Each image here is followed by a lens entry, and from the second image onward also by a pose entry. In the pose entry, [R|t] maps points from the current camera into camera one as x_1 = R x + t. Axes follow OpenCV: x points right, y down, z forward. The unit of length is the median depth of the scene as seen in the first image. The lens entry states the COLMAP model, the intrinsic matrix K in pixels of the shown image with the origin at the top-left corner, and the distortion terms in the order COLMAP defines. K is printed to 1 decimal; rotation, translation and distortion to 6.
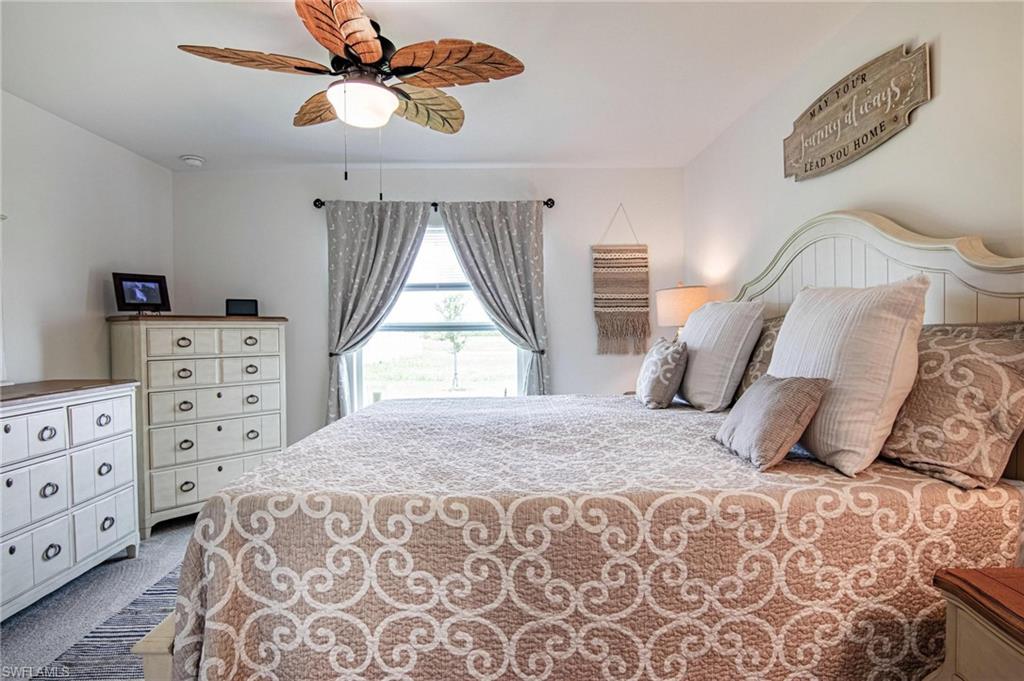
lens RADIAL K [[553.1, 0, 514.2], [0, 553.1, 342.7], [0, 0, 1]] dist [-0.004721, -0.011439]
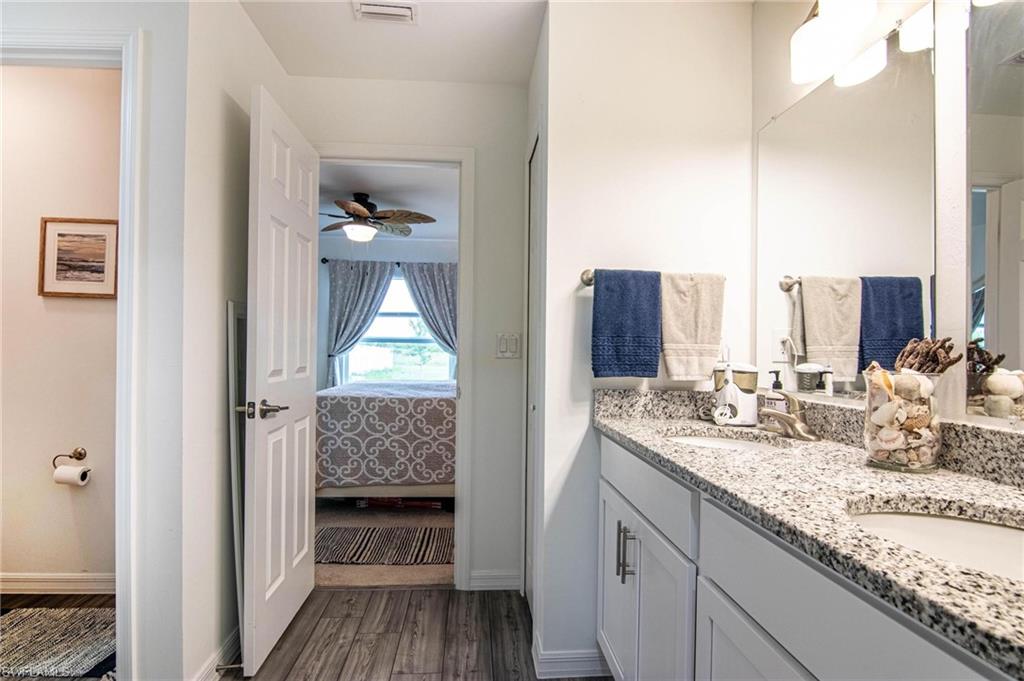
lens RADIAL K [[553.1, 0, 512.1], [0, 553.1, 342.9], [0, 0, 1]] dist [-0.004721, -0.011439]
pose [[0.998713, 0.021652, 0.045874, 0.118571], [-0.020220, 0.999301, -0.031457, 0.023797], [-0.046523, 0.030489, 0.998452, -0.610778]]
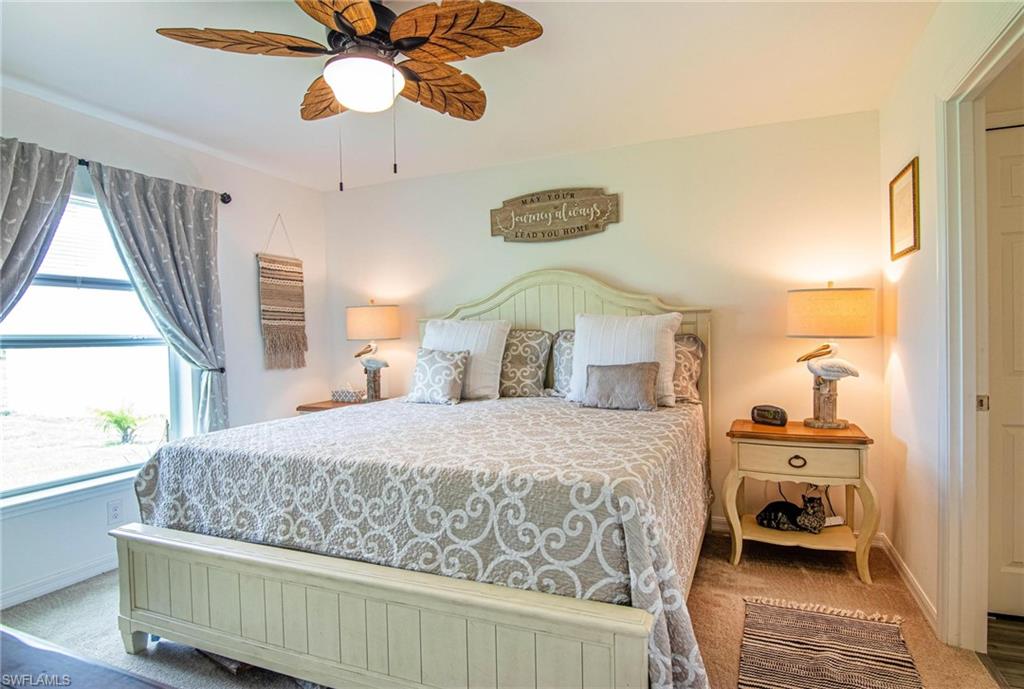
lens RADIAL K [[553.1, 0, 514.6], [0, 553.1, 343.4], [0, 0, 1]] dist [-0.004721, -0.011439]
pose [[0.409950, -0.006399, 0.912086, -0.548444], [0.034891, 0.999354, -0.008670, -0.000920], [-0.911441, 0.035378, 0.409908, 0.240509]]
